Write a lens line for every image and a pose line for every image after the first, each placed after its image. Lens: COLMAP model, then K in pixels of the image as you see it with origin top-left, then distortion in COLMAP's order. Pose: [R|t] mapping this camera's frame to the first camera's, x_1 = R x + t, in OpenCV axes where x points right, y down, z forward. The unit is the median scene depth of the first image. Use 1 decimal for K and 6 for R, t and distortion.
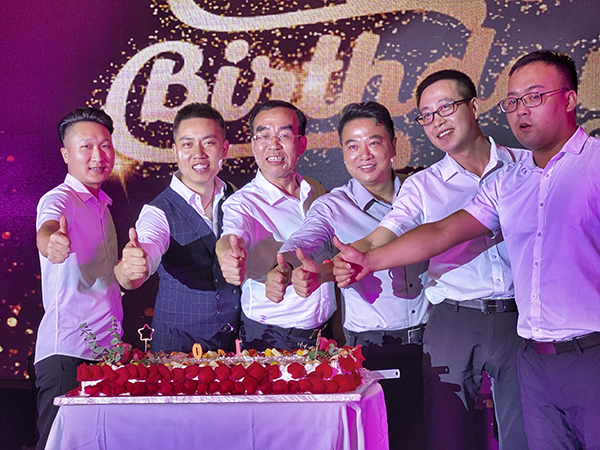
lens RADIAL K [[904.9, 0, 269.5], [0, 904.9, 232.8], [0, 0, 1]] dist [0.108089, 0.000000]
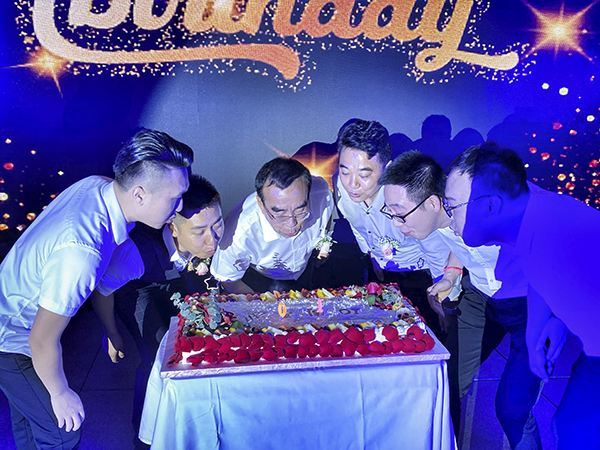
lens RADIAL K [[582.9, 0, 278.6], [0, 582.9, 238.1], [0, 0, 1]] dist [0.007642, 0.000000]
pose [[0.952118, -0.048222, 0.301903, -0.140524], [-0.030761, 0.967362, 0.251524, -0.061315], [-0.304178, -0.248768, 0.919560, 0.188457]]
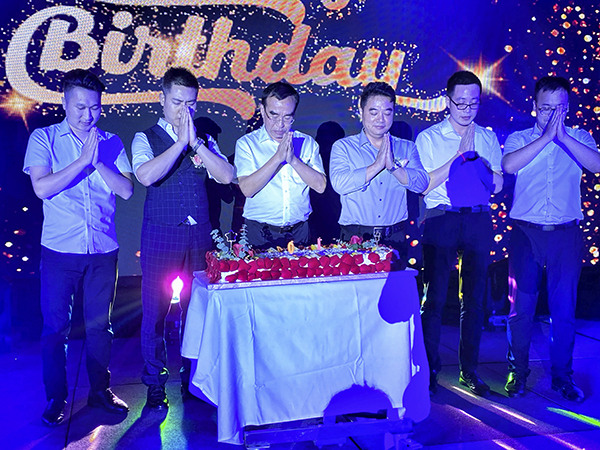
lens RADIAL K [[656.6, 0, 274.8], [0, 656.6, 223.8], [0, 0, 1]] dist [0.021185, 0.000000]
pose [[0.908674, -0.017953, 0.417120, -0.256774], [-0.019872, 0.996083, 0.086162, 0.003120], [-0.417033, -0.086582, 0.904758, 0.044683]]
